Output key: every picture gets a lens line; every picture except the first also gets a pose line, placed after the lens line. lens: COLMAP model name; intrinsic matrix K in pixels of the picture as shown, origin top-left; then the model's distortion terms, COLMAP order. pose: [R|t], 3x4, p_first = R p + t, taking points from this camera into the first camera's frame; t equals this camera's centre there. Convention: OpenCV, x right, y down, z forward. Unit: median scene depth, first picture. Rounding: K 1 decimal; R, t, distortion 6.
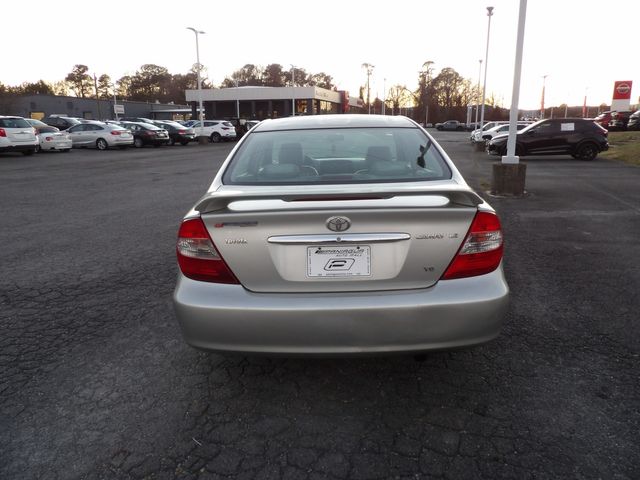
lens RADIAL K [[449.5, 0, 325.0], [0, 449.5, 239.5], [0, 0, 1]] dist [-0.016732, 0.022673]
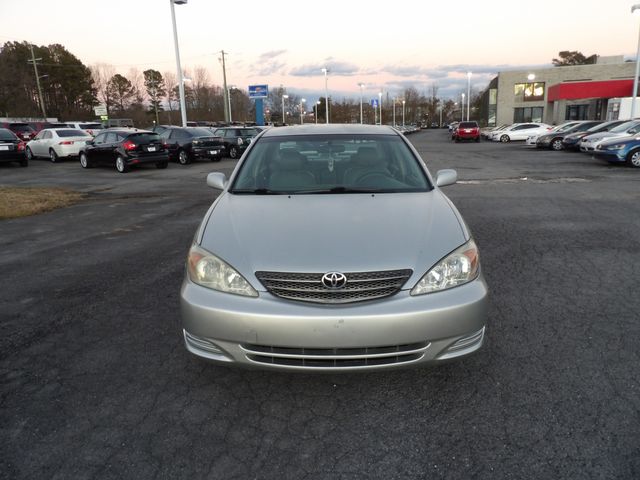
lens RADIAL K [[449.5, 0, 320.5], [0, 449.5, 233.9], [0, 0, 1]] dist [-0.016732, 0.022673]
pose [[-0.999116, 0.042022, 0.000882, 0.047409], [0.037797, 0.889097, 0.456156, -0.522339], [0.018384, 0.455786, -0.889900, 2.033047]]
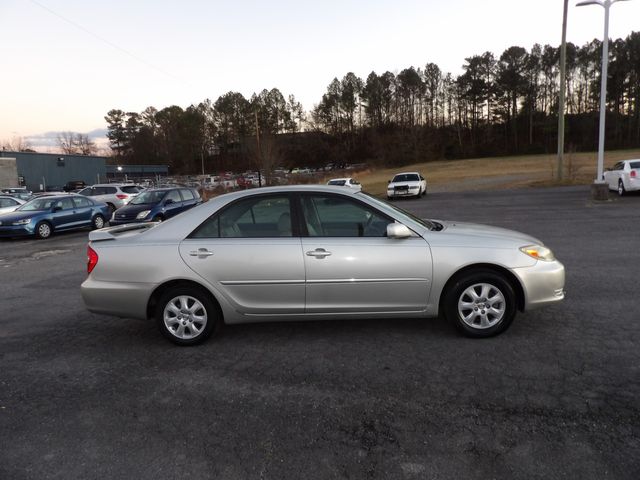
lens RADIAL K [[449.5, 0, 324.3], [0, 449.5, 236.3], [0, 0, 1]] dist [-0.016732, 0.022673]
pose [[-0.043833, 0.137526, -0.989528, 1.208135], [-0.199005, 0.969428, 0.143548, -0.314526], [0.979018, 0.203213, -0.015124, 1.064638]]
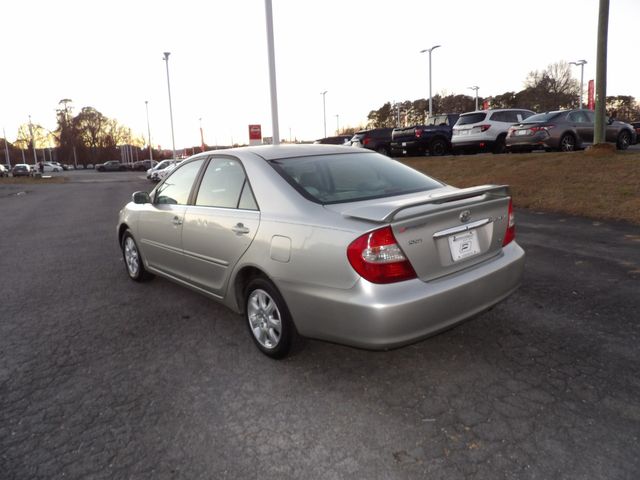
lens RADIAL K [[449.5, 0, 324.1], [0, 449.5, 239.8], [0, 0, 1]] dist [-0.016732, 0.022673]
pose [[0.750684, -0.141112, 0.645415, -0.584570], [0.194184, 0.980899, -0.011396, -0.016949], [-0.631479, 0.133884, 0.763747, 0.122692]]
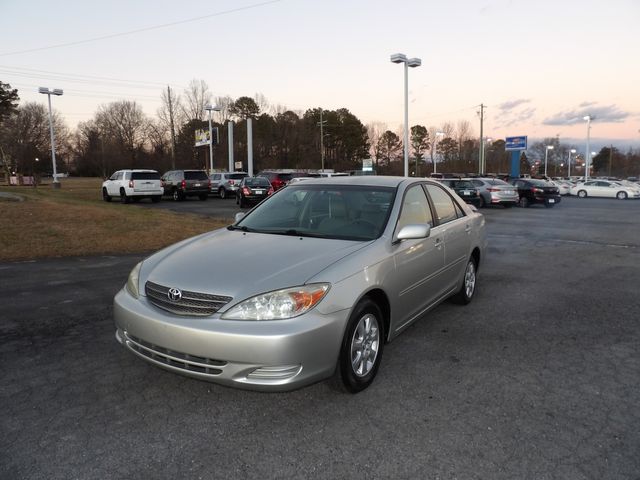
lens RADIAL K [[449.5, 0, 318.1], [0, 449.5, 236.8], [0, 0, 1]] dist [-0.016732, 0.022673]
pose [[-0.852719, -0.040376, 0.520808, -0.486606], [0.144415, 0.939928, 0.309320, -0.490274], [-0.502011, 0.338975, -0.795664, 1.984505]]
